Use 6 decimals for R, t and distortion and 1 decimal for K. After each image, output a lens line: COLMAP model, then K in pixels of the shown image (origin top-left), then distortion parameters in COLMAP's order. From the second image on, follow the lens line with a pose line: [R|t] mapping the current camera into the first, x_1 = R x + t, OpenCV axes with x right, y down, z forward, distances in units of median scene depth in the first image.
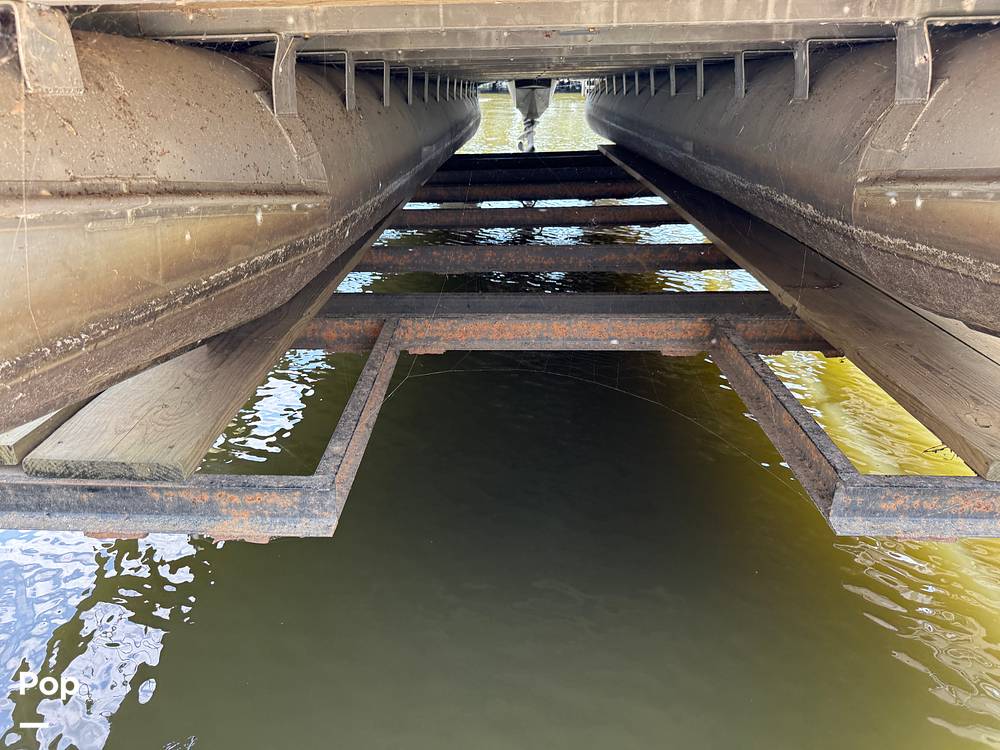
lens RADIAL K [[703.3, 0, 498.7], [0, 703.3, 376.1], [0, 0, 1]] dist [0.030348, -0.047540]
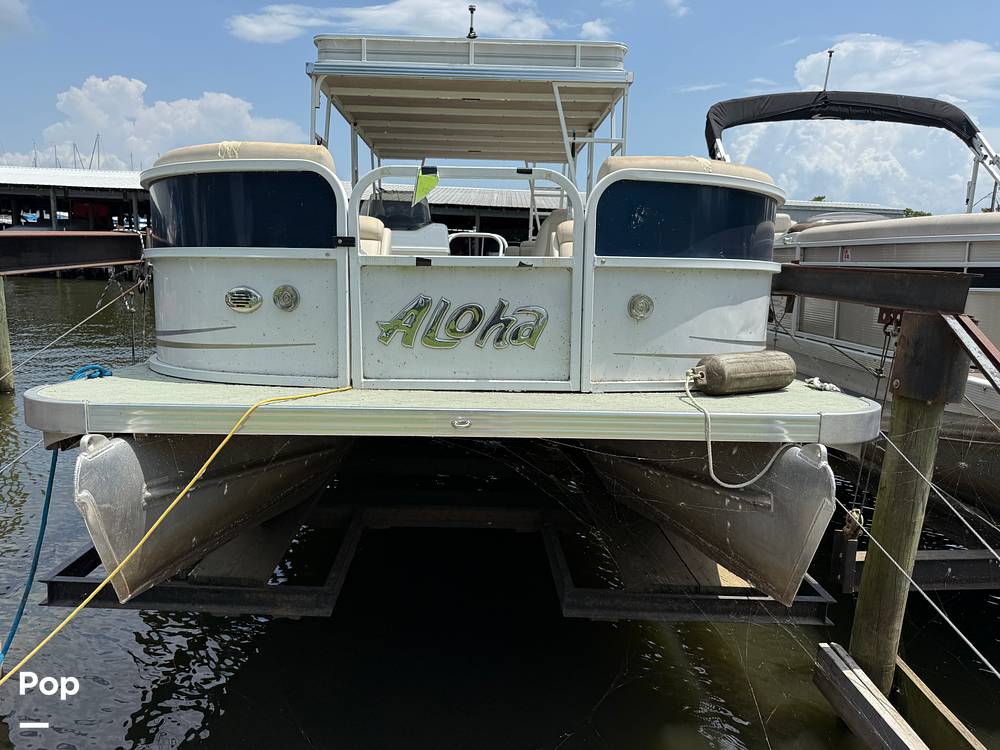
lens RADIAL K [[703.3, 0, 501.5], [0, 703.3, 378.8], [0, 0, 1]] dist [0.030348, -0.047540]
pose [[0.996263, 0.036431, 0.078307, 0.083696], [-0.016651, 0.970691, -0.239753, 0.033975], [-0.084747, 0.237553, 0.967671, -1.261619]]
